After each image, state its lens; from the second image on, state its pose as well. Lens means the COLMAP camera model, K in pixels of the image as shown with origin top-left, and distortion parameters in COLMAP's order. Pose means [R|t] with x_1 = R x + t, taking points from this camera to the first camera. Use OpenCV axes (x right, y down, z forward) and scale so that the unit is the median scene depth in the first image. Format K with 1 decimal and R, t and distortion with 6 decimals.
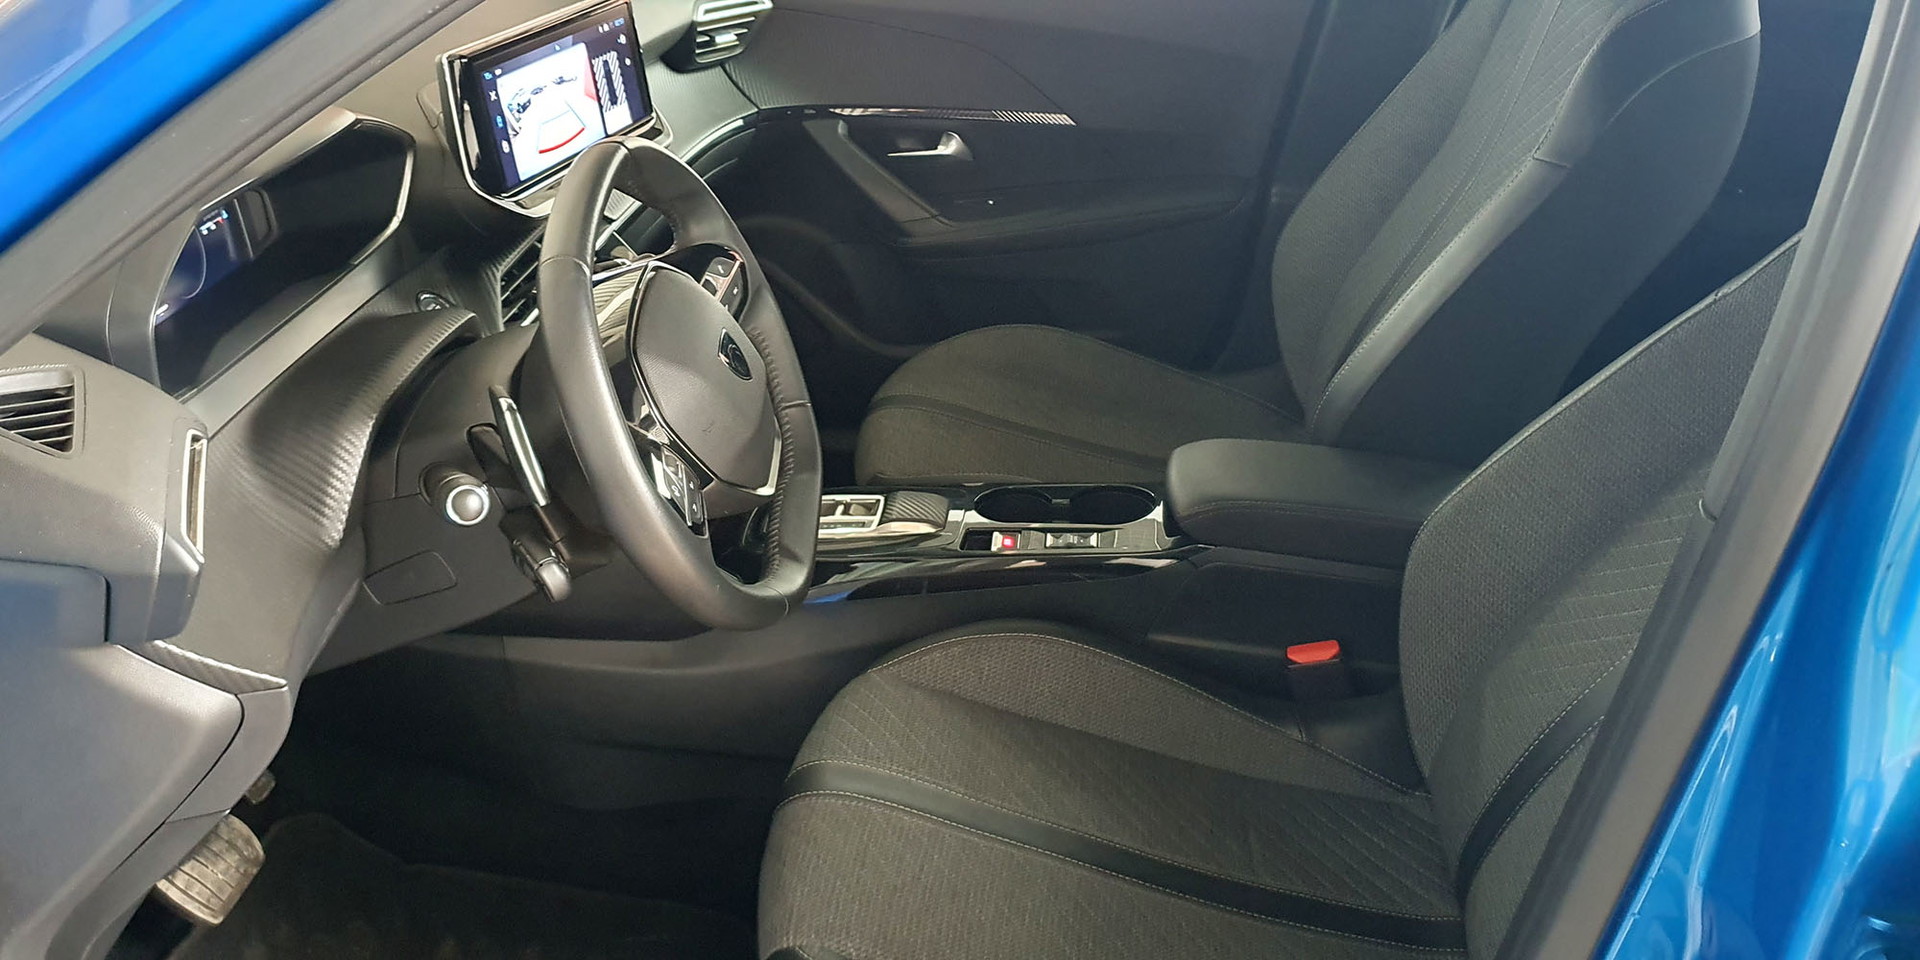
lens RADIAL K [[1596.7, 0, 959.3], [0, 1596.7, 468.6], [0, 0, 1]] dist [0.073665, -0.136582]
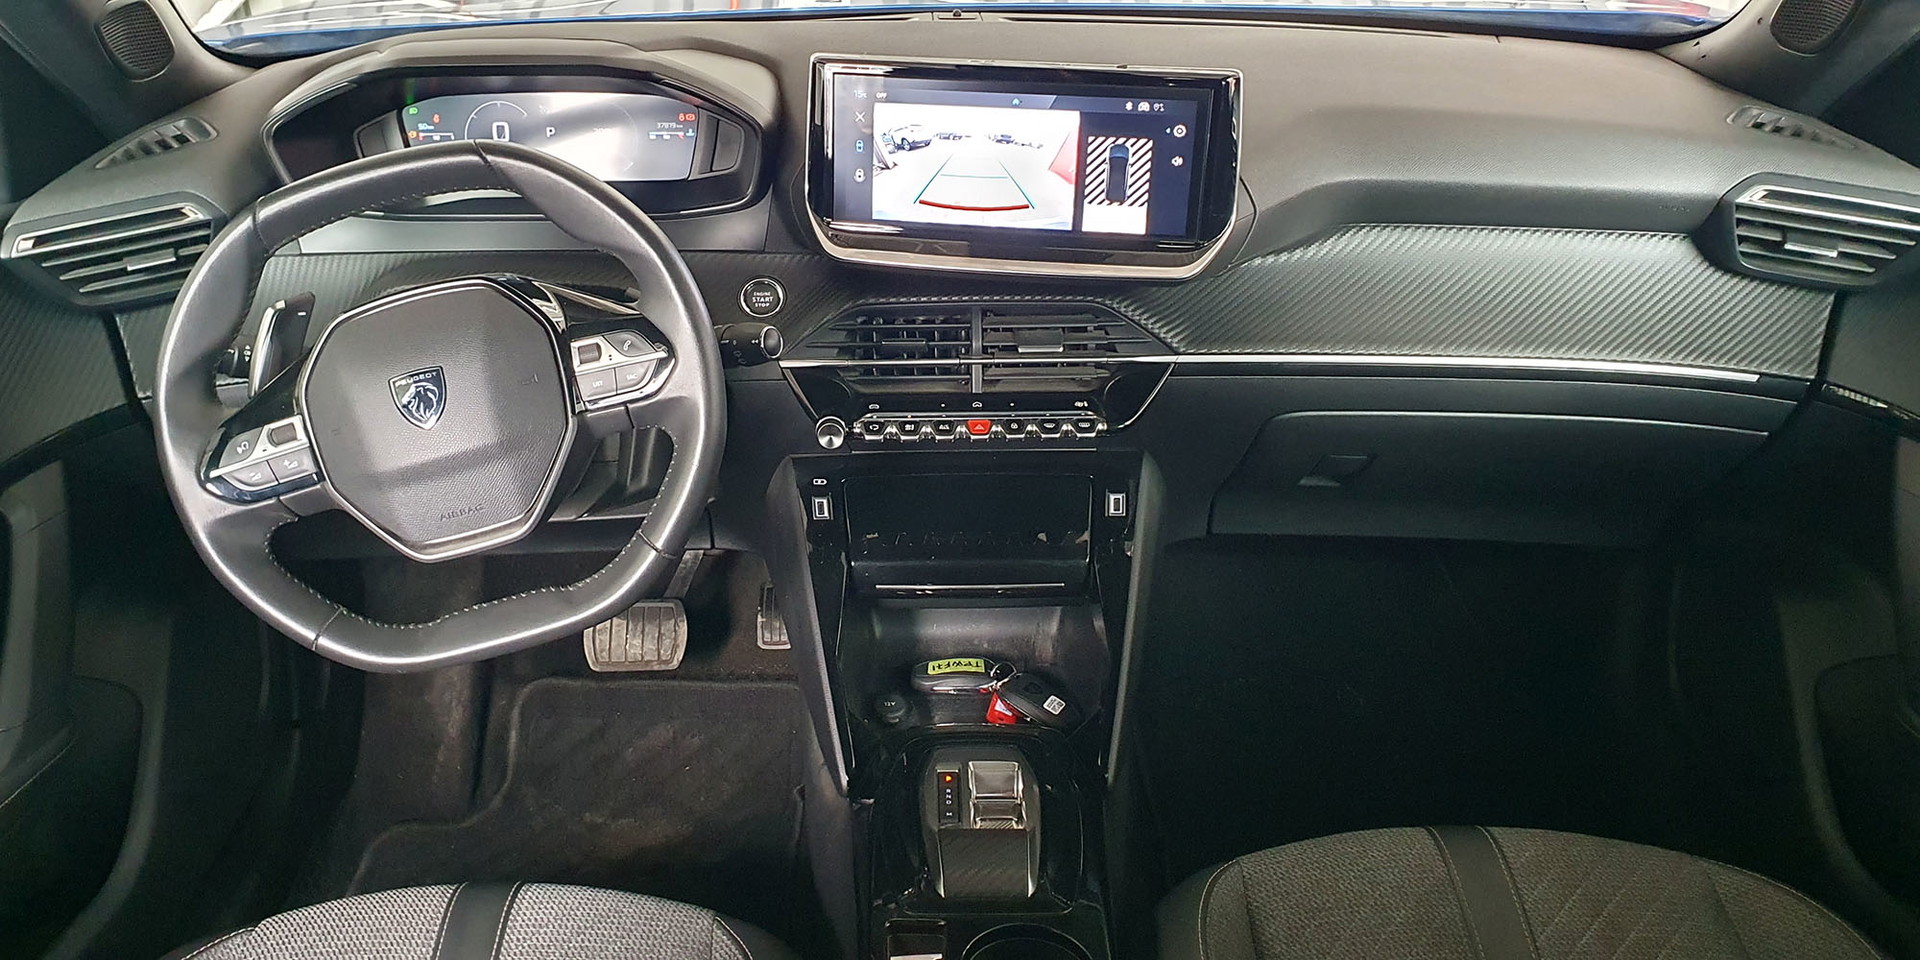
lens RADIAL K [[1596.7, 0, 946.1], [0, 1596.7, 475.2], [0, 0, 1]] dist [0.073665, -0.136582]
pose [[0.106716, 0.459273, -0.881862, 0.519282], [-0.446138, 0.814748, 0.370332, -0.369281], [0.888579, 0.353912, 0.291845, 0.749808]]
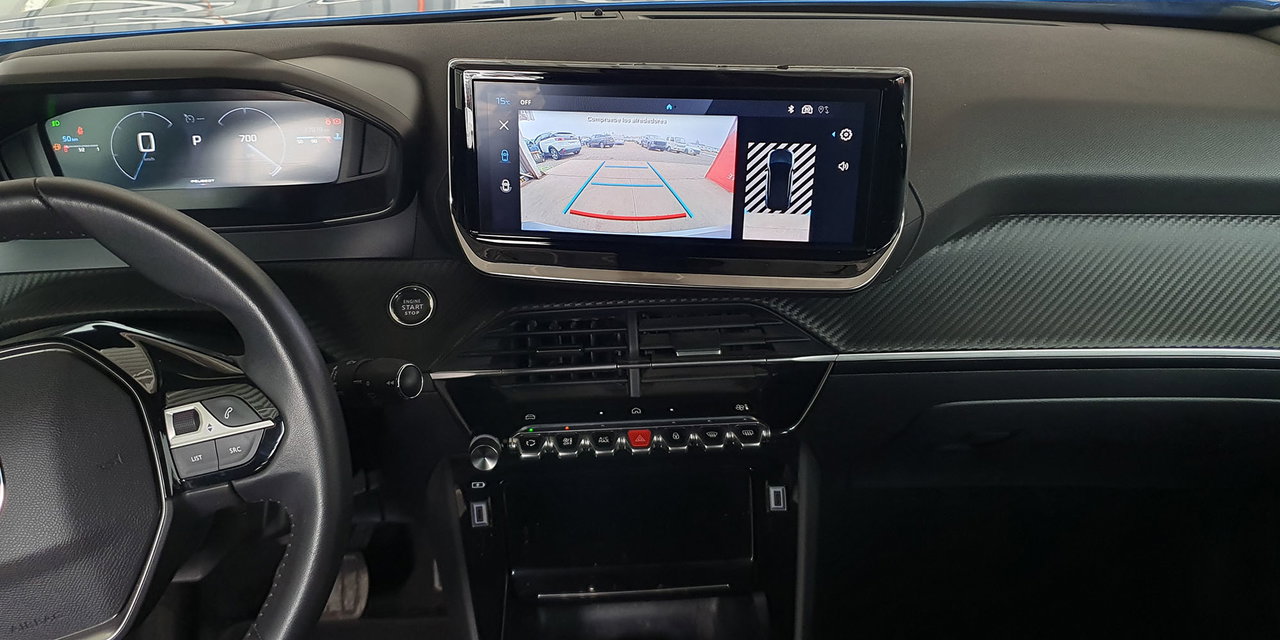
lens RADIAL K [[1064.5, 0, 636.0], [0, 1064.5, 307.7], [0, 0, 1]] dist [0.073665, -0.136582]
pose [[0.157296, 0.448080, -0.880047, 0.224051], [-0.433575, 0.831995, 0.346118, -0.330085], [0.887283, 0.327123, 0.325145, 0.800440]]
